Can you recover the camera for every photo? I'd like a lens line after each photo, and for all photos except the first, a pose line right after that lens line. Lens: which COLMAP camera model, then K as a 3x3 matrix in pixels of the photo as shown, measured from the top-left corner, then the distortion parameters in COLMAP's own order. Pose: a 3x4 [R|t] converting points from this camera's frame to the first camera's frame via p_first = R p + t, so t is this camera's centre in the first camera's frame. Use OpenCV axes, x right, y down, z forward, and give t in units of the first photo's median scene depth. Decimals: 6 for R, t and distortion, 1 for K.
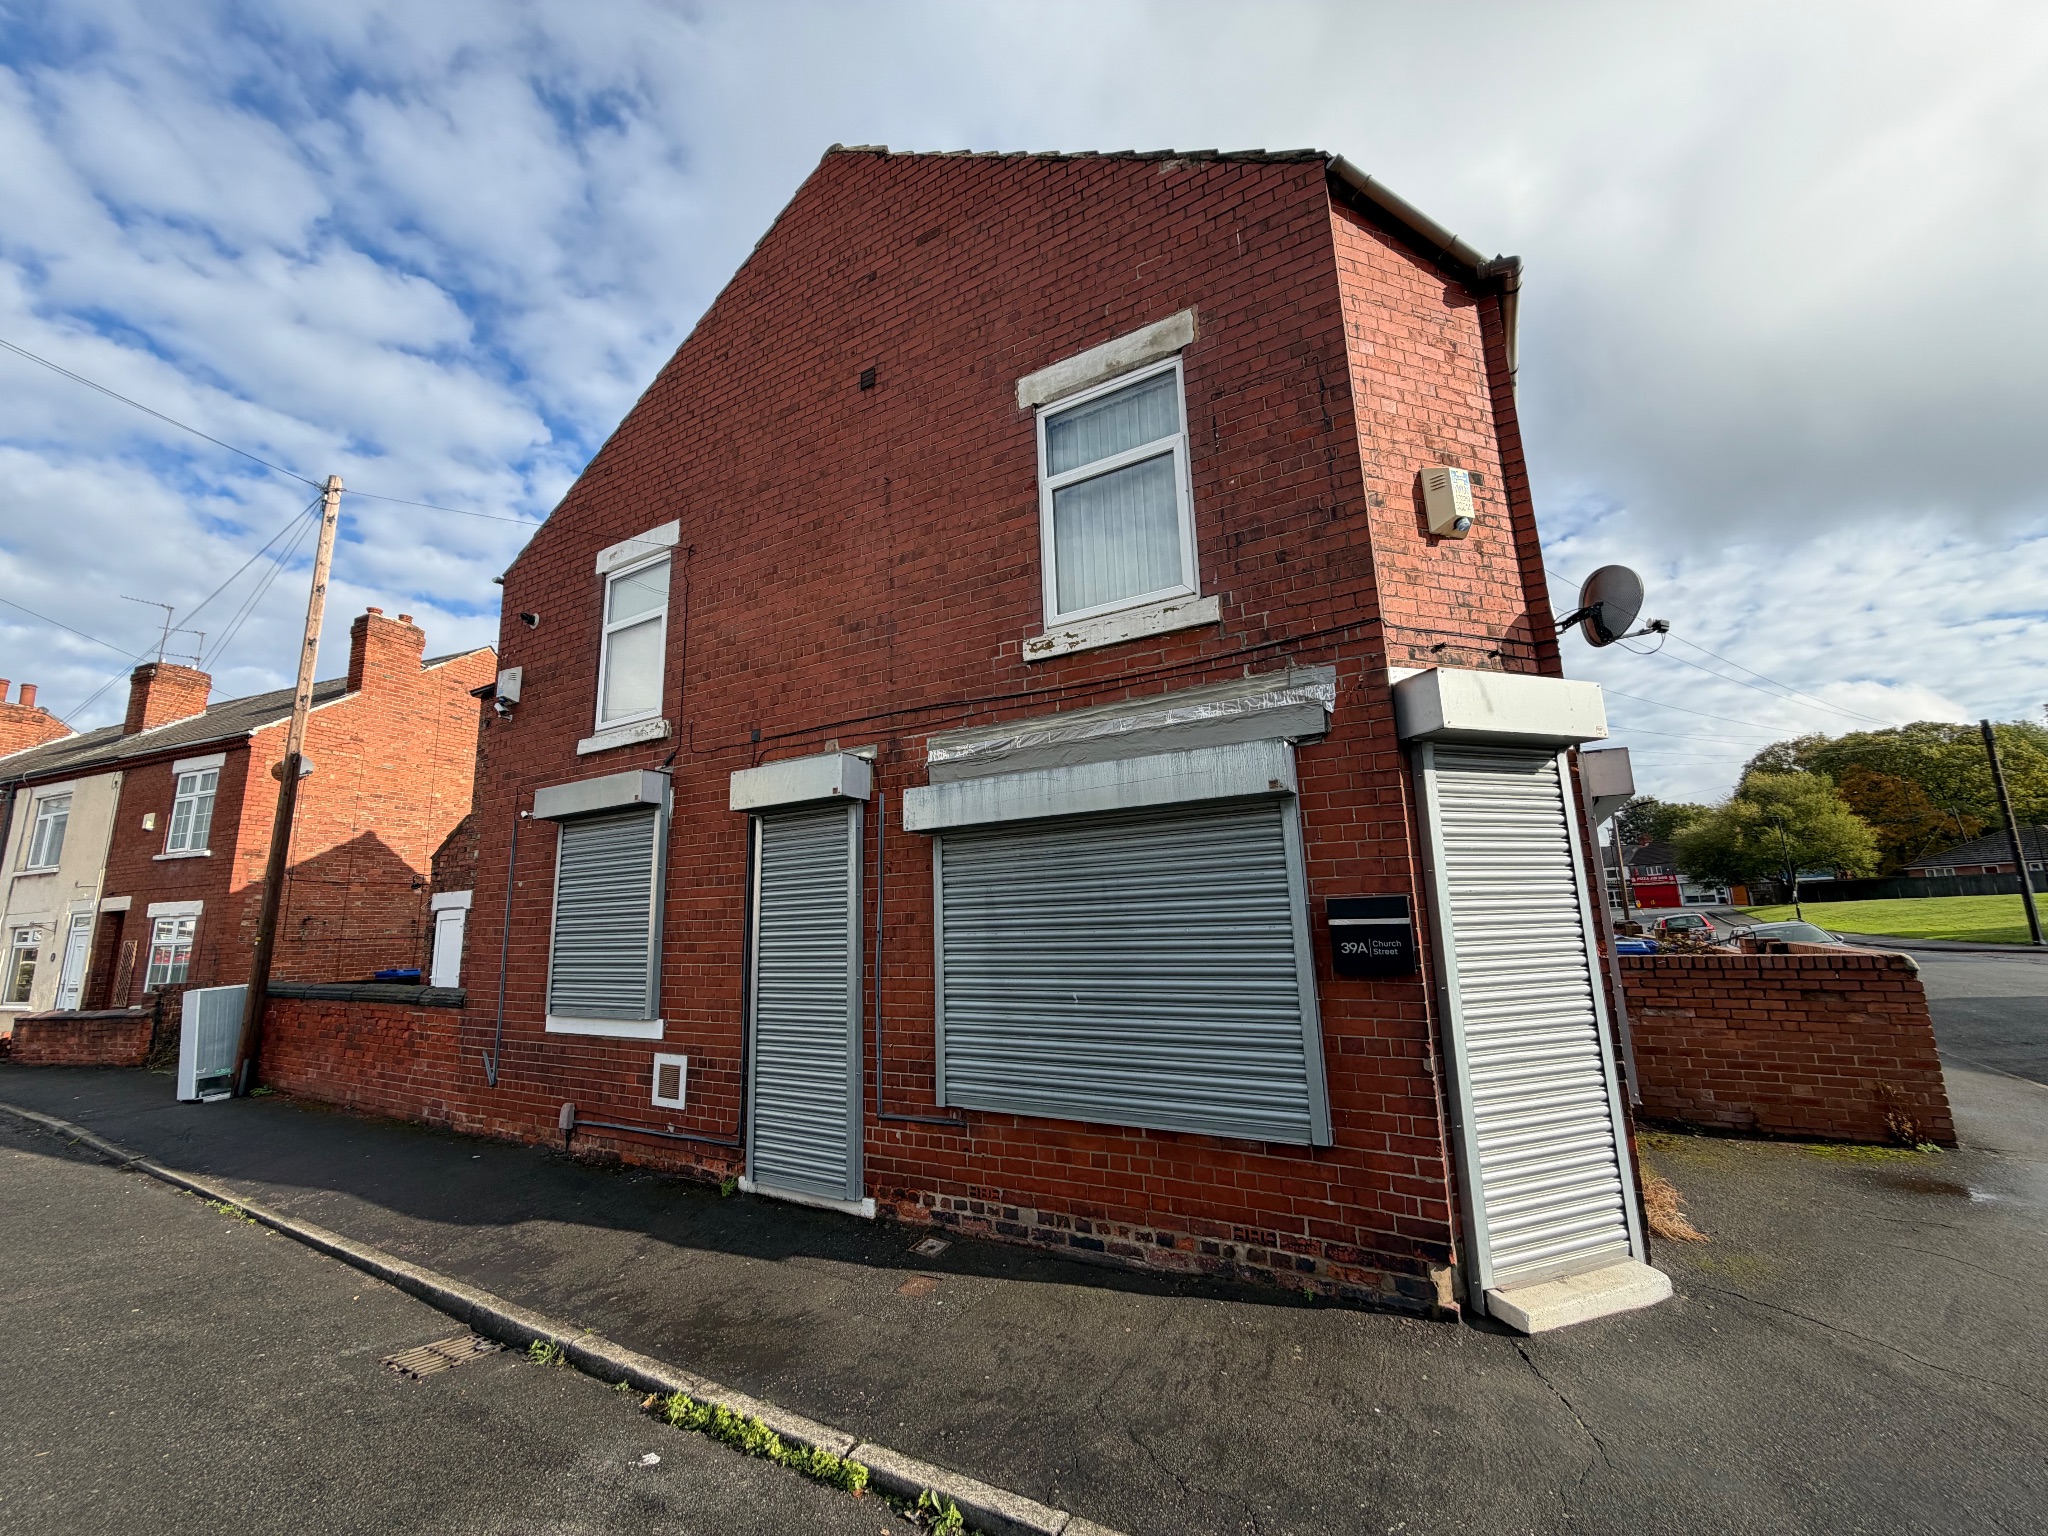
lens RADIAL K [[814.1, 0, 1019.9], [0, 814.1, 767.7], [0, 0, 1]] dist [0.000964, -0.000093]
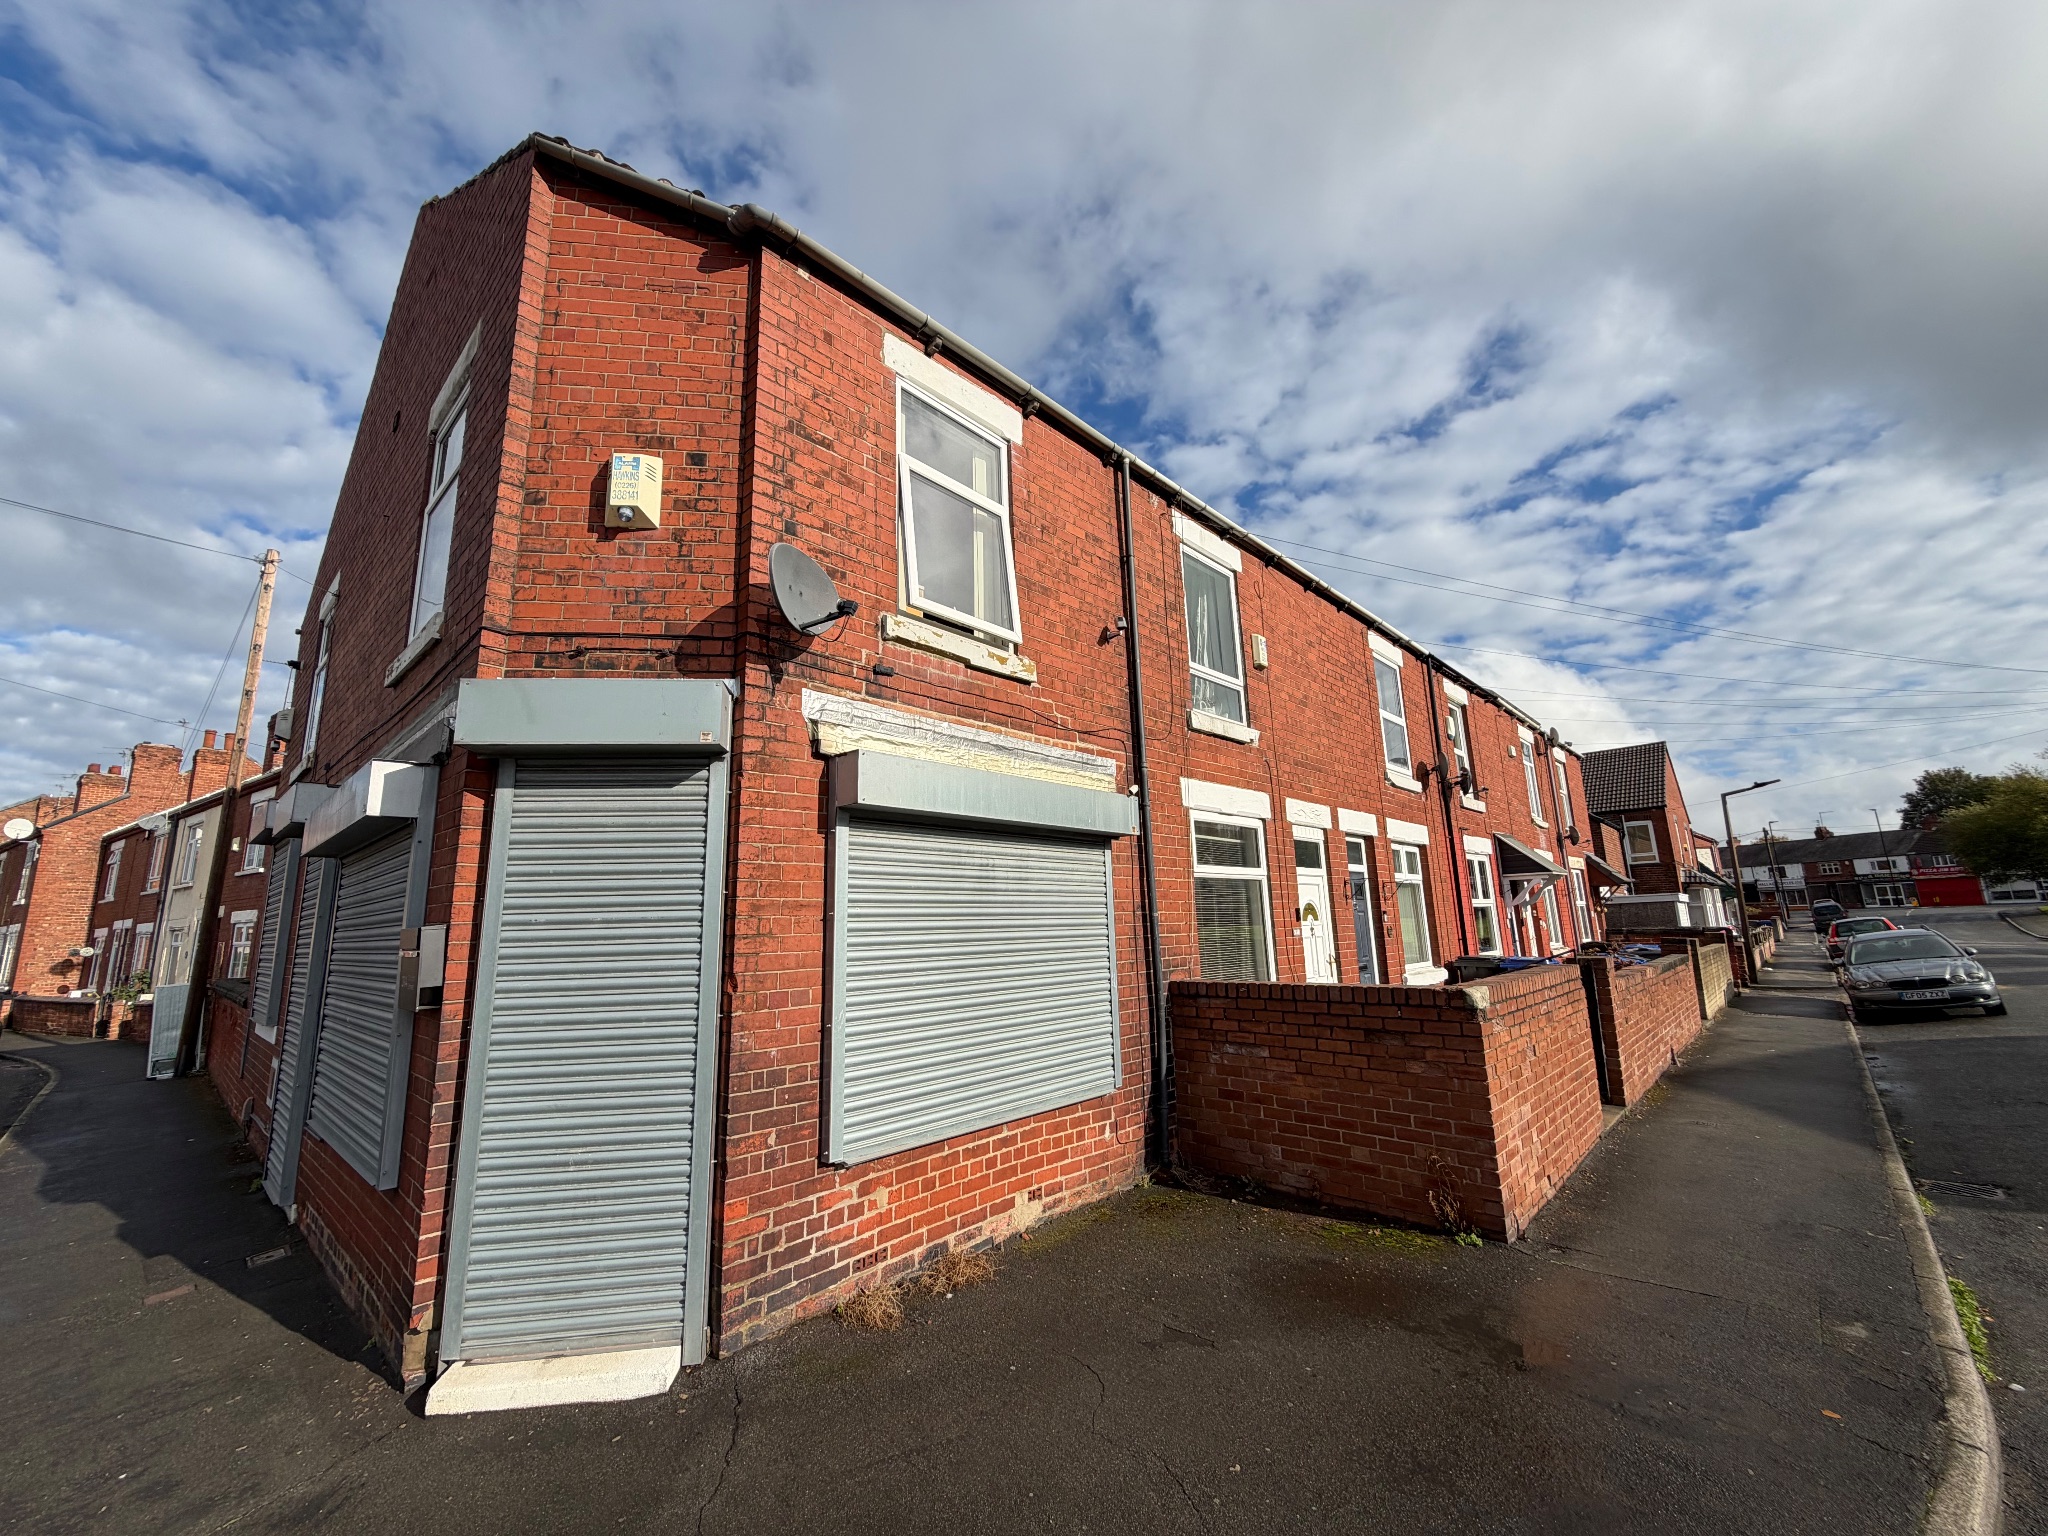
lens RADIAL K [[814.1, 0, 1019.9], [0, 814.1, 767.7], [0, 0, 1]] dist [0.000964, -0.000093]
pose [[0.976745, -0.038861, -0.210852, 0.845796], [0.039106, 0.999231, -0.003007, 0.003162], [0.210807, -0.005308, 0.977513, 0.147796]]
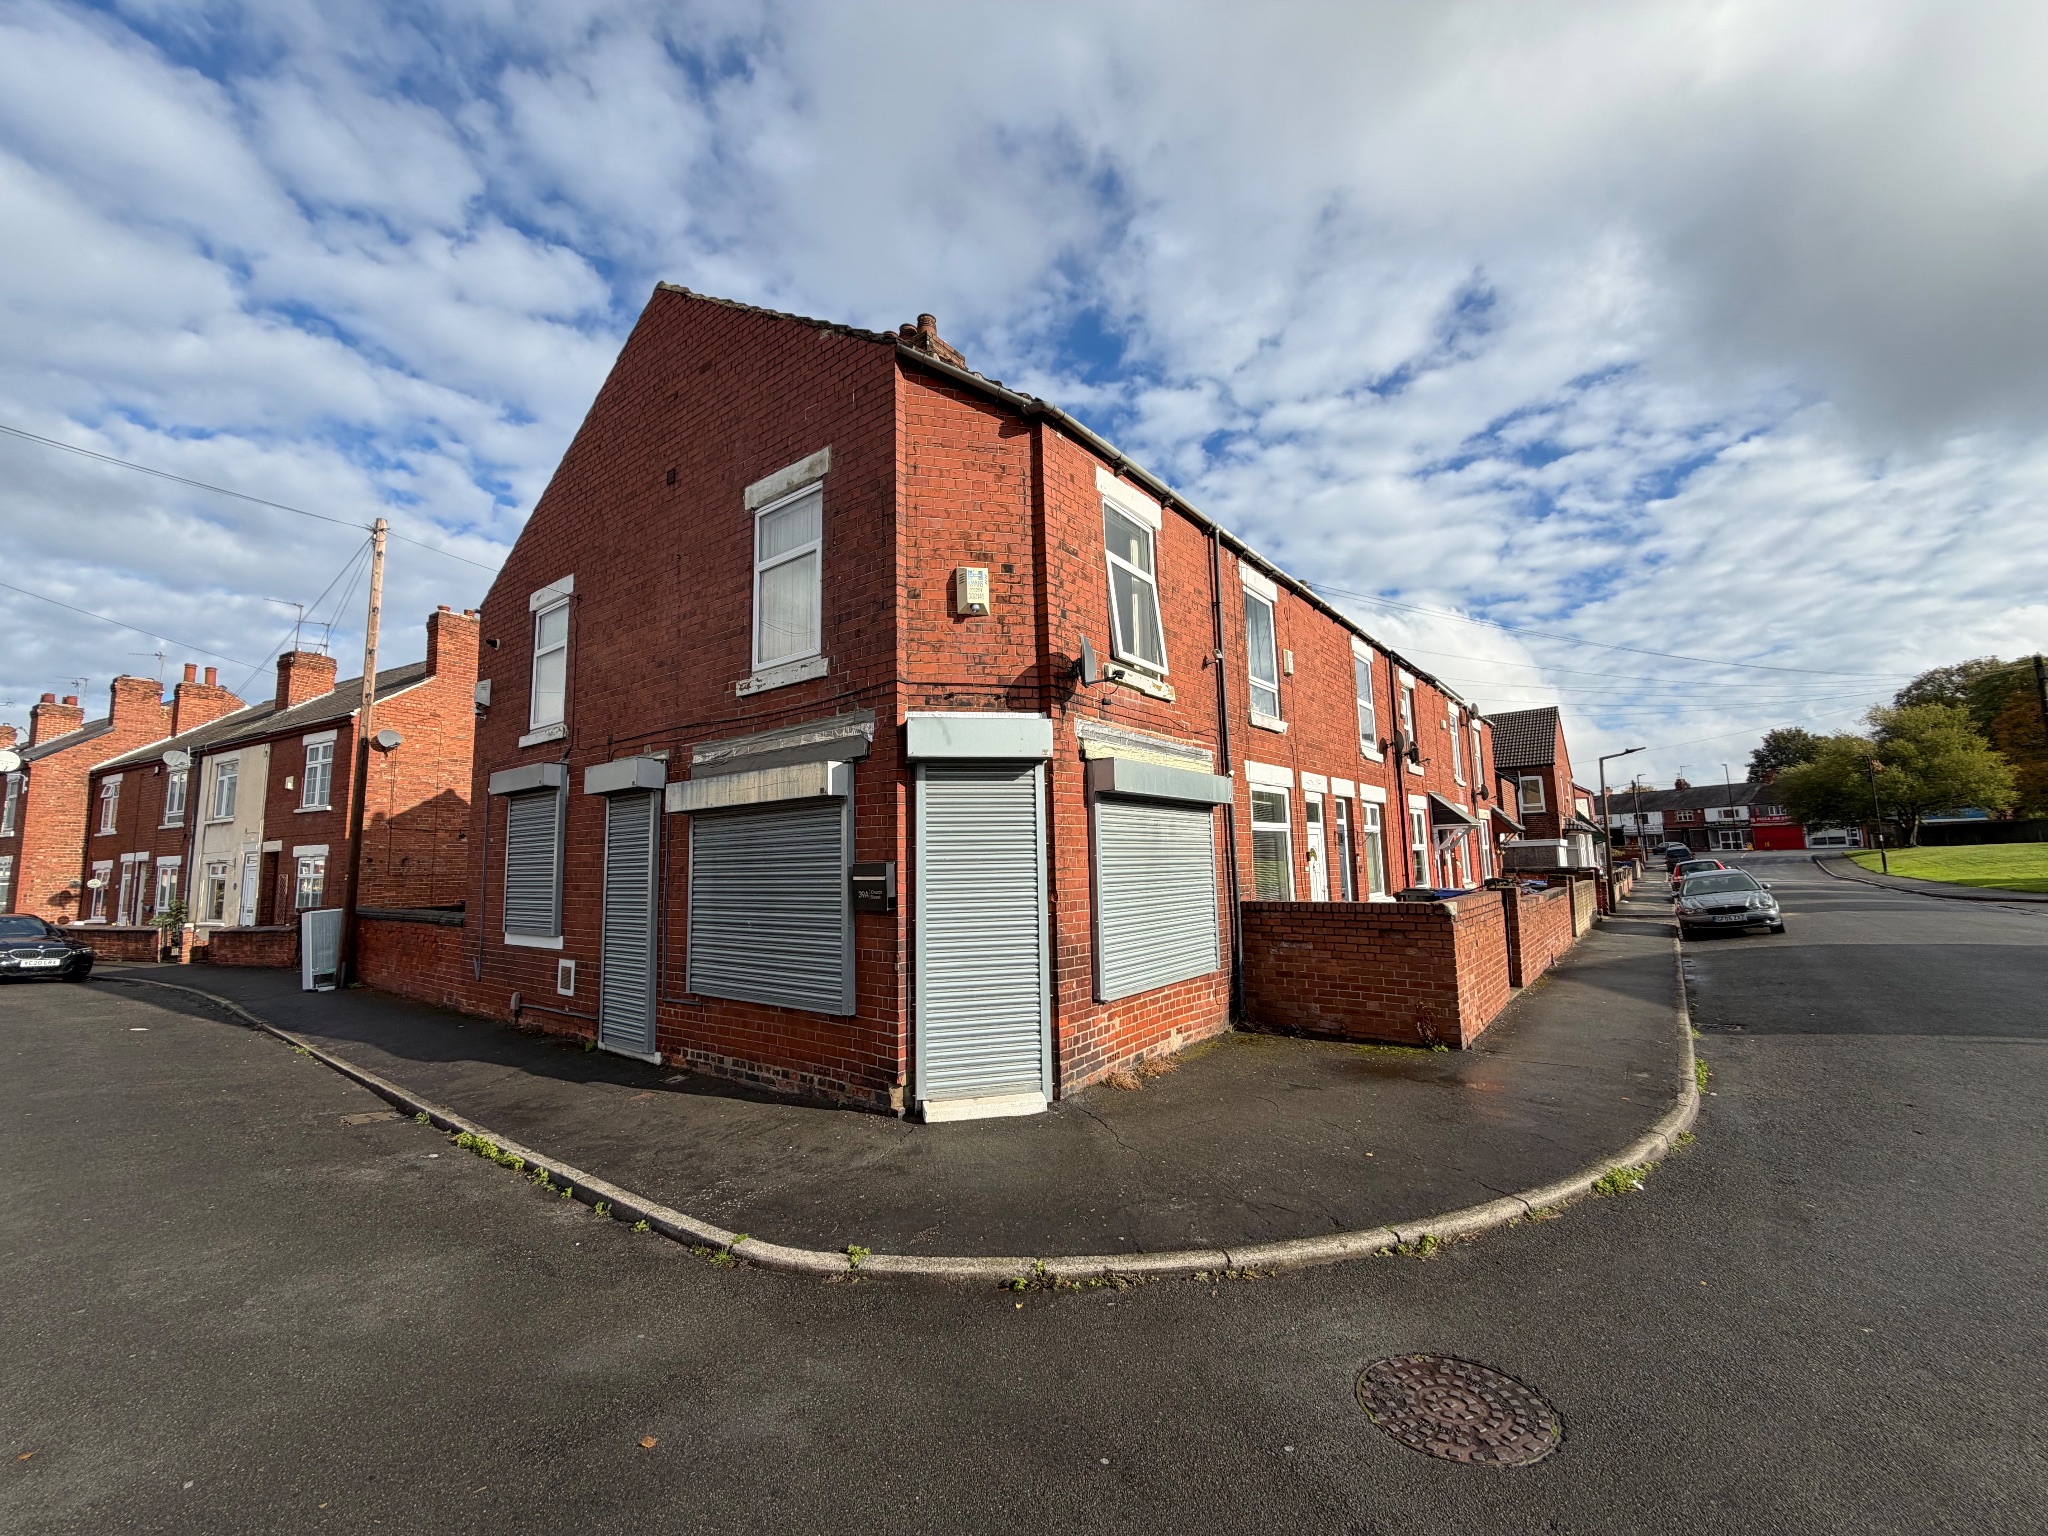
lens RADIAL K [[814.1, 0, 1019.9], [0, 814.1, 767.7], [0, 0, 1]] dist [0.000964, -0.000093]
pose [[0.992515, -0.007127, -0.121911, 0.584415], [0.016334, 0.997073, 0.074693, -0.089229], [0.121022, -0.076125, 0.989727, -0.330957]]
